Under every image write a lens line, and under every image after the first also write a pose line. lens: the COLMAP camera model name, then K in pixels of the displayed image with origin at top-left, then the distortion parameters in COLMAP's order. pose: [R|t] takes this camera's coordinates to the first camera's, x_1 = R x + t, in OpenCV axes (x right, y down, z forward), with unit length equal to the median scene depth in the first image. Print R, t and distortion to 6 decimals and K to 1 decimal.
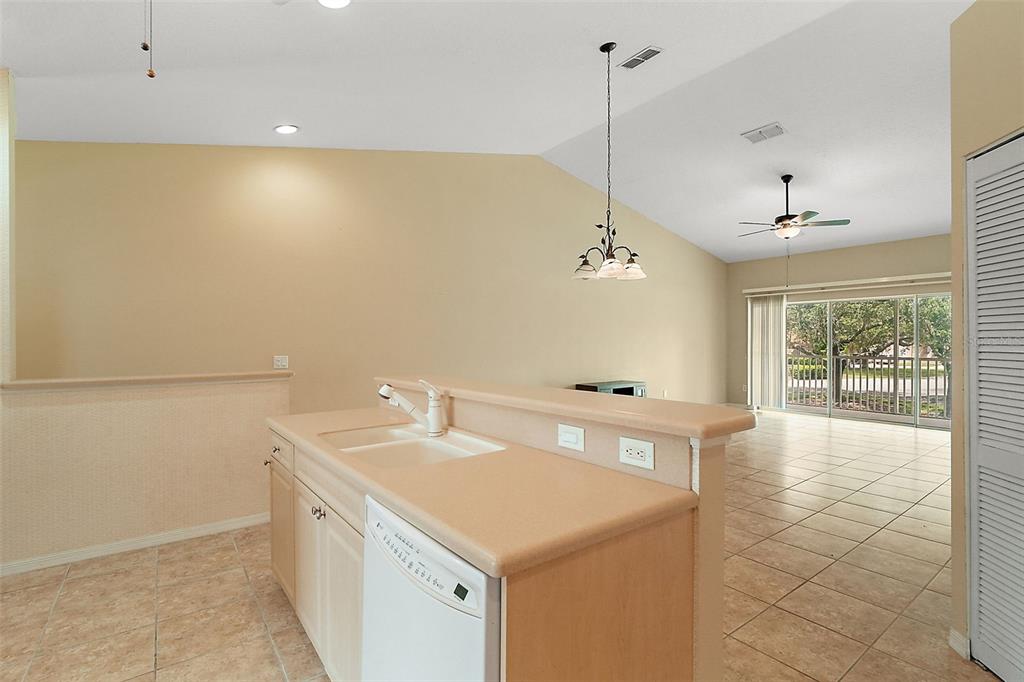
lens RADIAL K [[480.5, 0, 513.3], [0, 480.5, 342.9], [0, 0, 1]] dist [-0.007742, 0.002019]
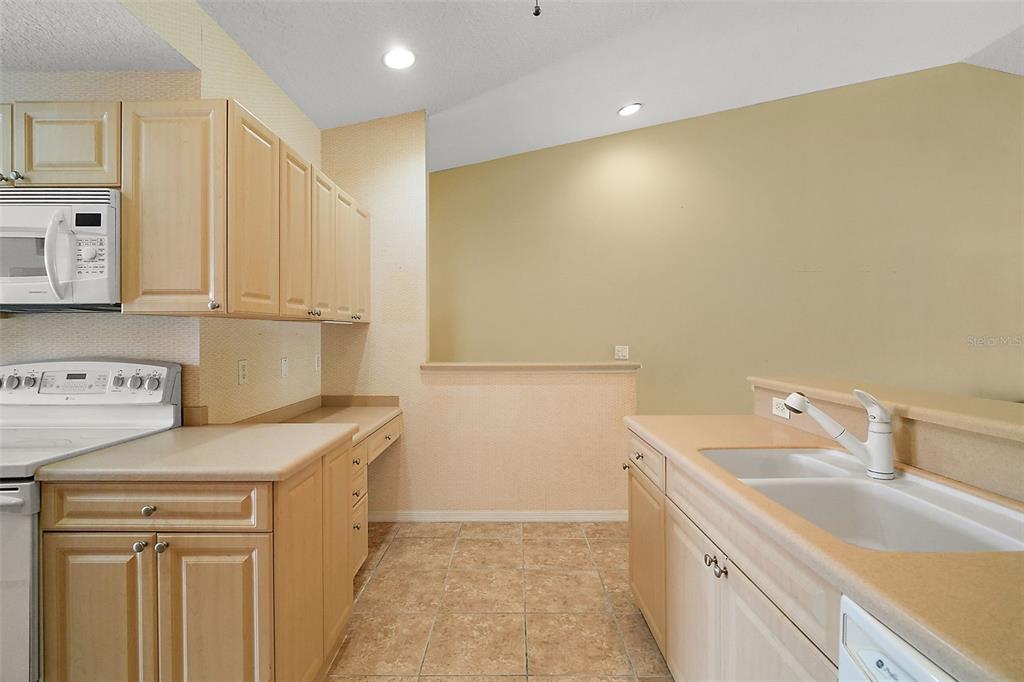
lens RADIAL K [[480.5, 0, 513.4], [0, 480.5, 333.9], [0, 0, 1]] dist [-0.007742, 0.002019]
pose [[0.802778, 0.005290, -0.596254, -0.171846], [-0.004285, 0.999986, 0.003103, 0.000106], [0.596262, 0.000063, 0.802790, 0.180441]]
